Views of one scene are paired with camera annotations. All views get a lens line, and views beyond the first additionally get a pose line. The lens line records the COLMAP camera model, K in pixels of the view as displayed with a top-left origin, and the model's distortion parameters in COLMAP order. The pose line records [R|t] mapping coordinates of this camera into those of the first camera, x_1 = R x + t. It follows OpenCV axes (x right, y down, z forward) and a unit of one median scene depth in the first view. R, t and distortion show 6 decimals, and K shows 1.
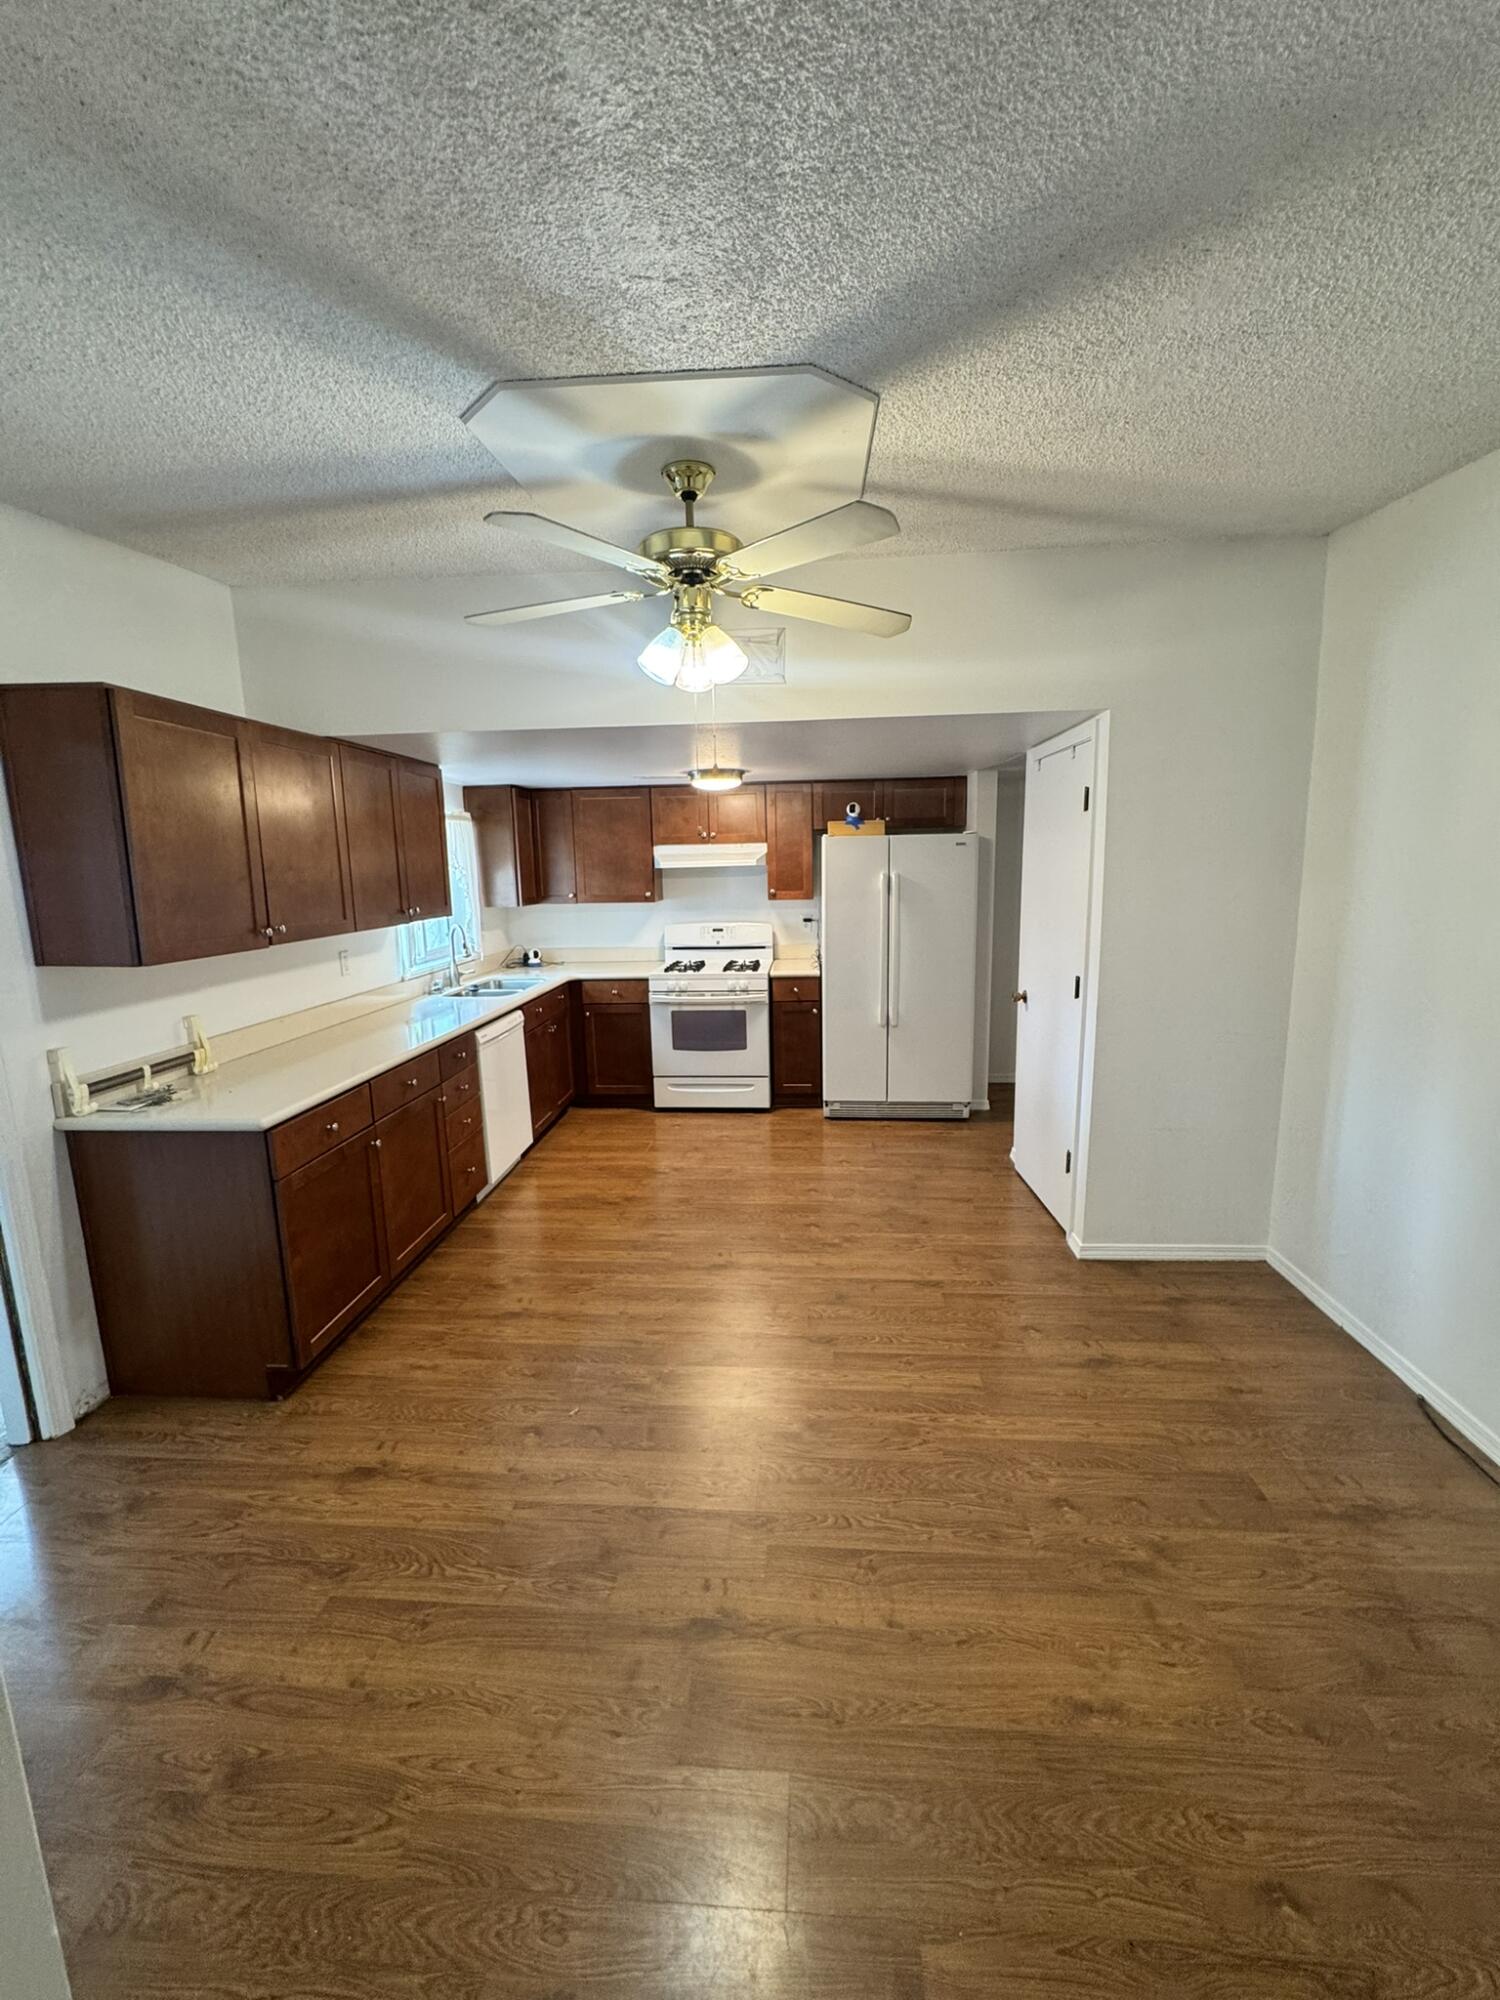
lens RADIAL K [[800.1, 0, 753.0], [0, 800.1, 997.7], [0, 0, 1]] dist [-0.004602, 0.000540]
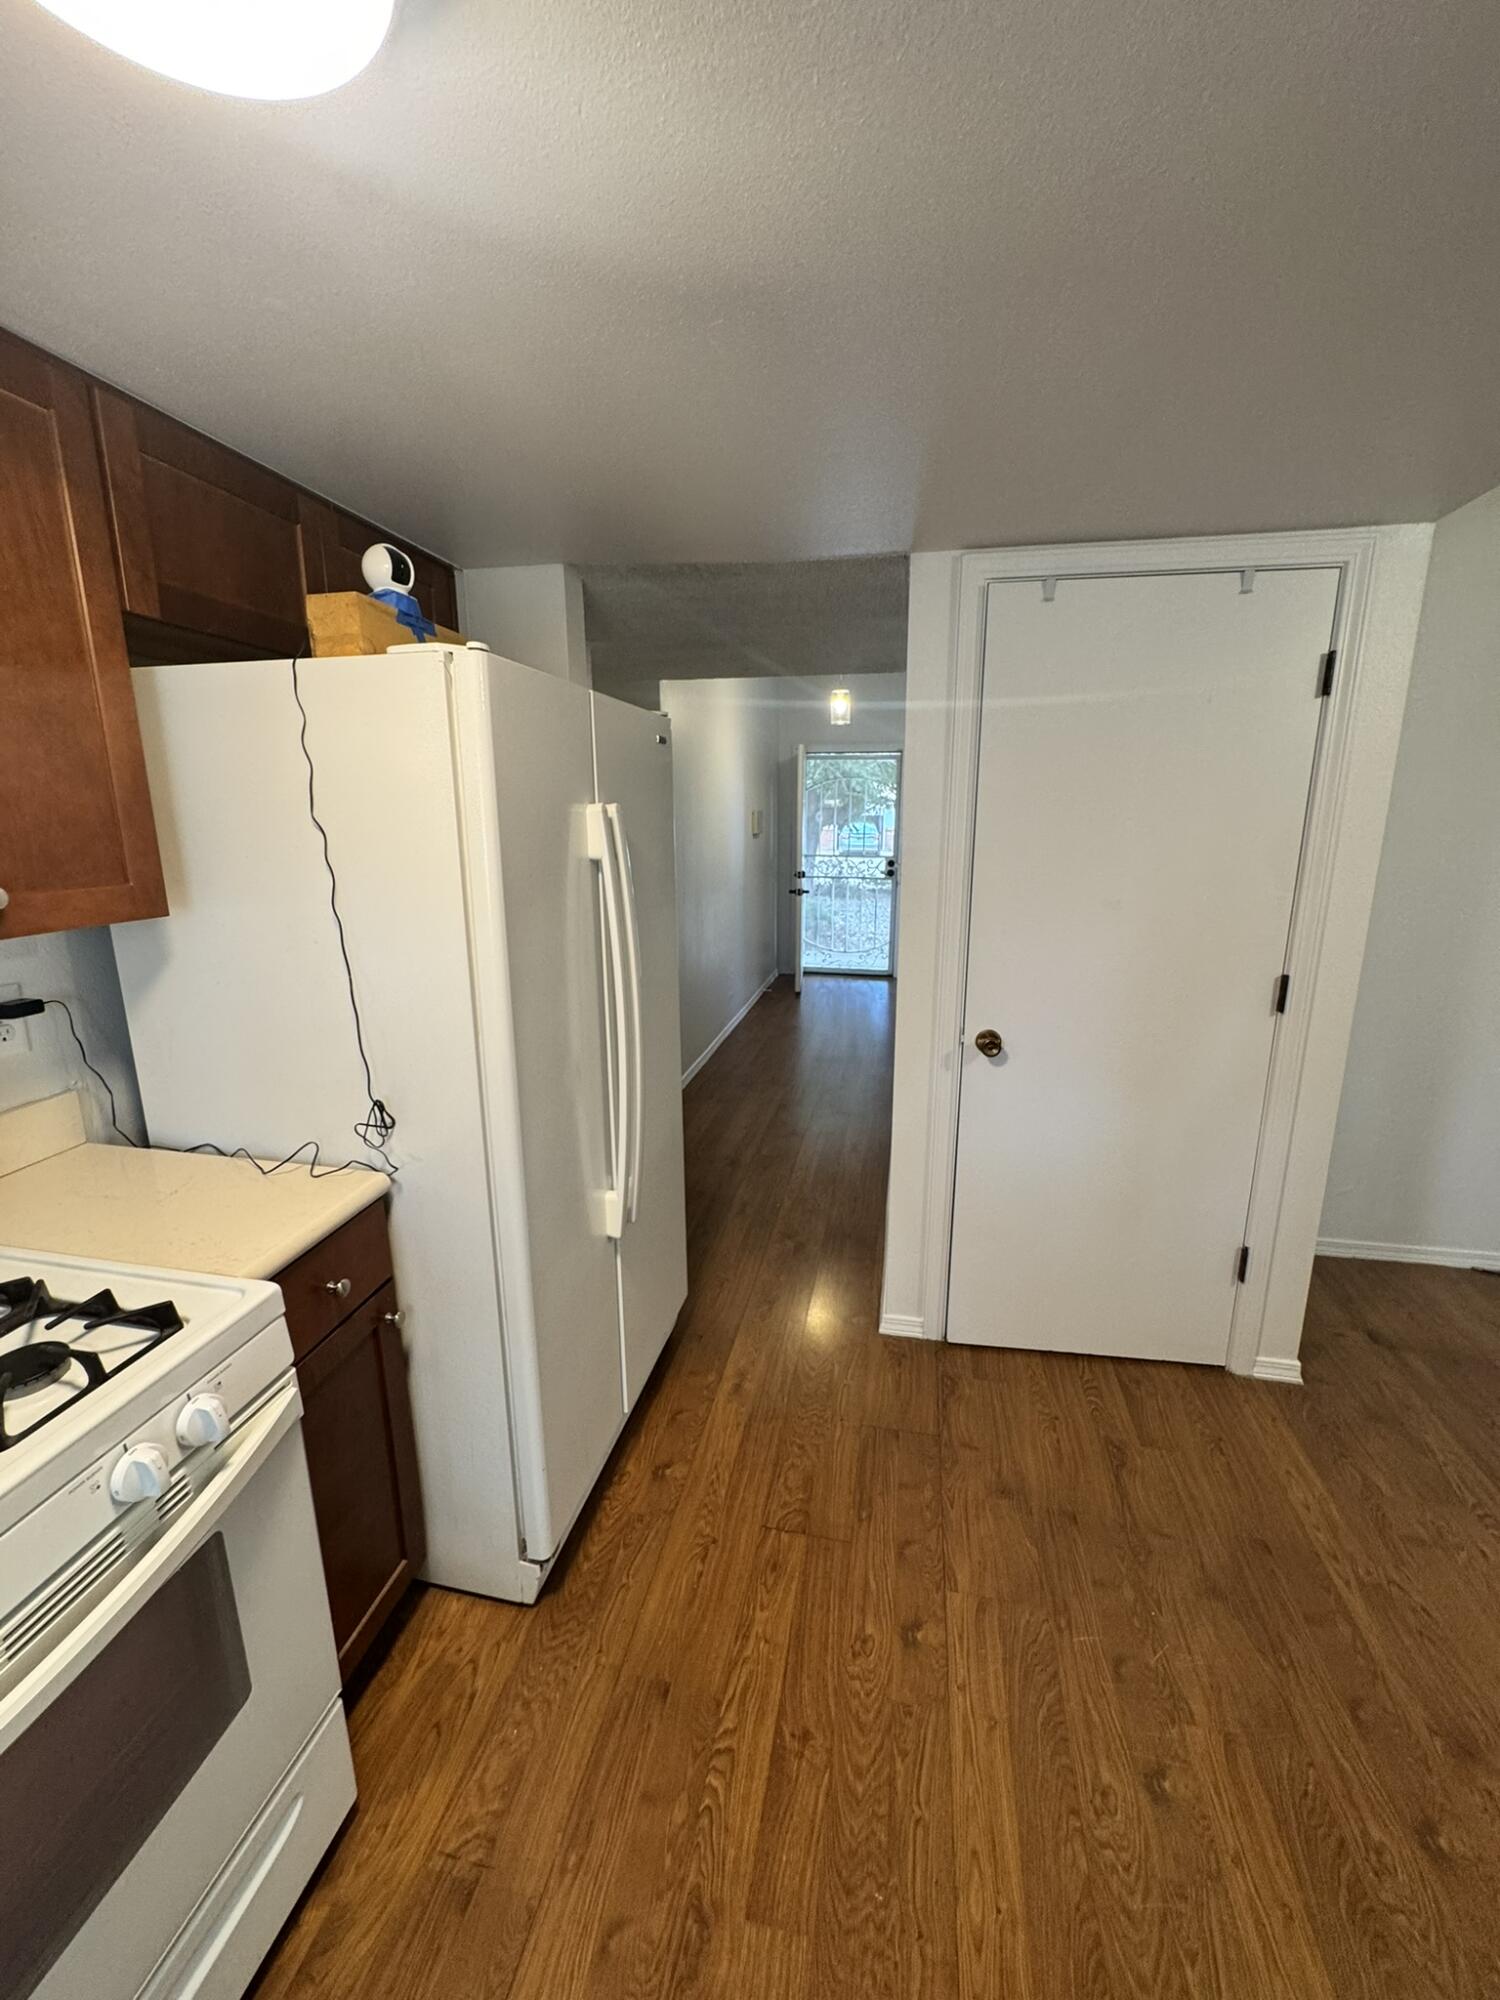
lens RADIAL K [[804.3, 0, 757.2], [0, 804.3, 996.3], [0, 0, 1]] dist [-0.001960, 0.000176]
pose [[0.116476, -0.202473, 0.972336, -0.328304], [0.160752, 0.969935, 0.182716, -0.257357], [-0.980098, 0.135023, 0.145522, 1.796551]]
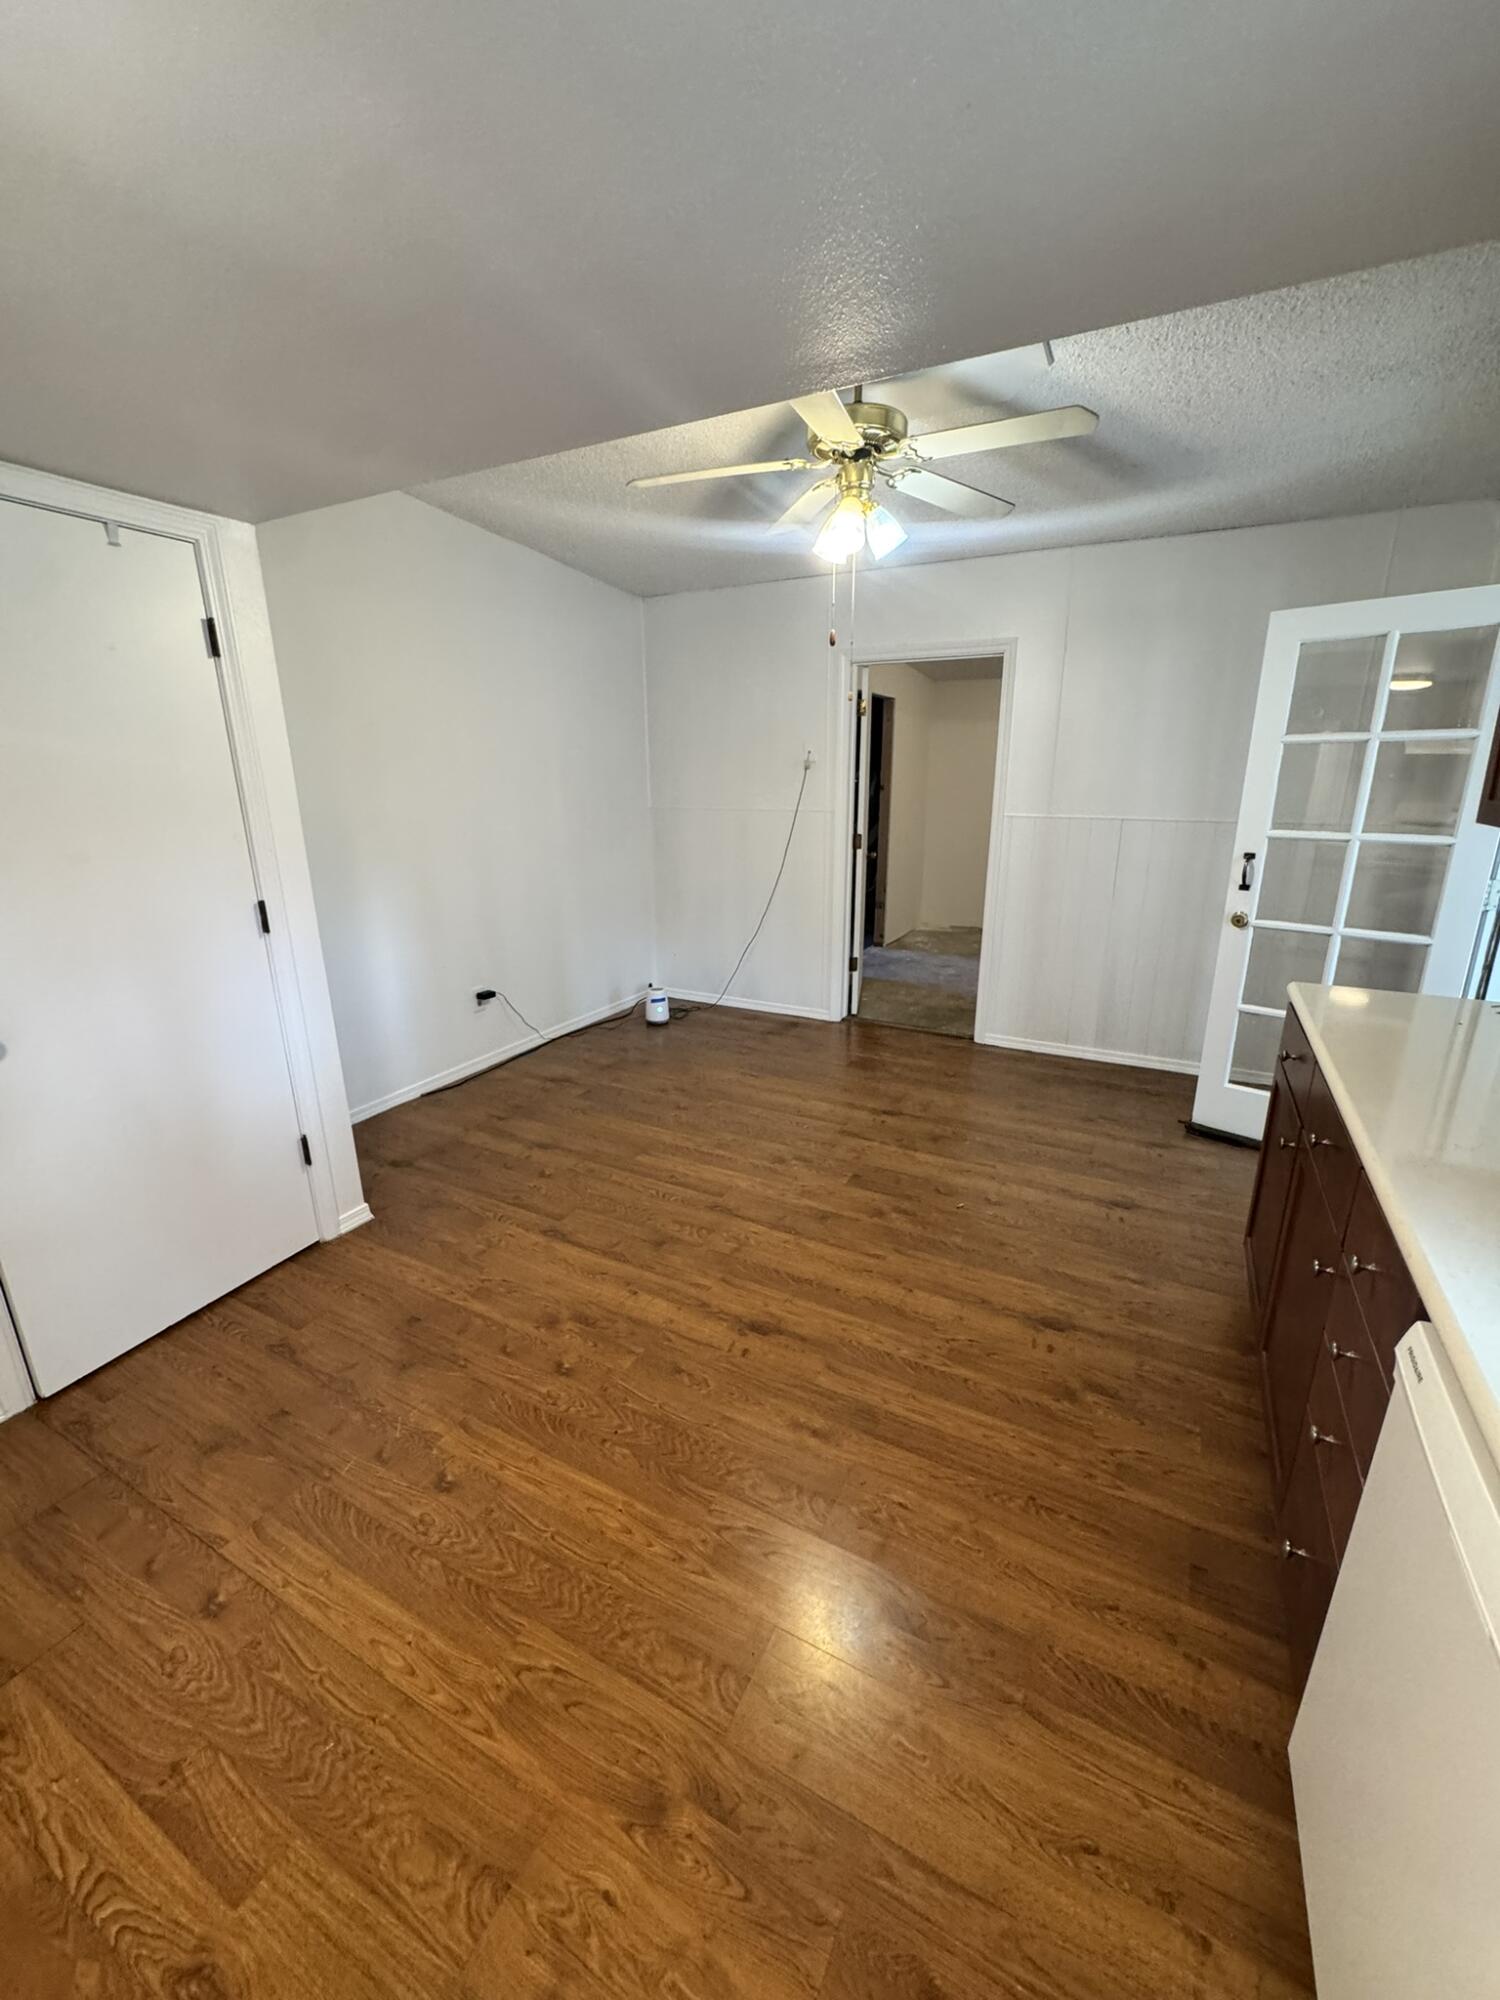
lens RADIAL K [[800.1, 0, 753.0], [0, 800.1, 997.7], [0, 0, 1]] dist [-0.004602, 0.000540]
pose [[-0.917221, -0.085874, 0.389014, -0.381721], [0.088300, 0.908379, 0.408718, -0.274669], [-0.388471, 0.409235, -0.825601, 1.994745]]
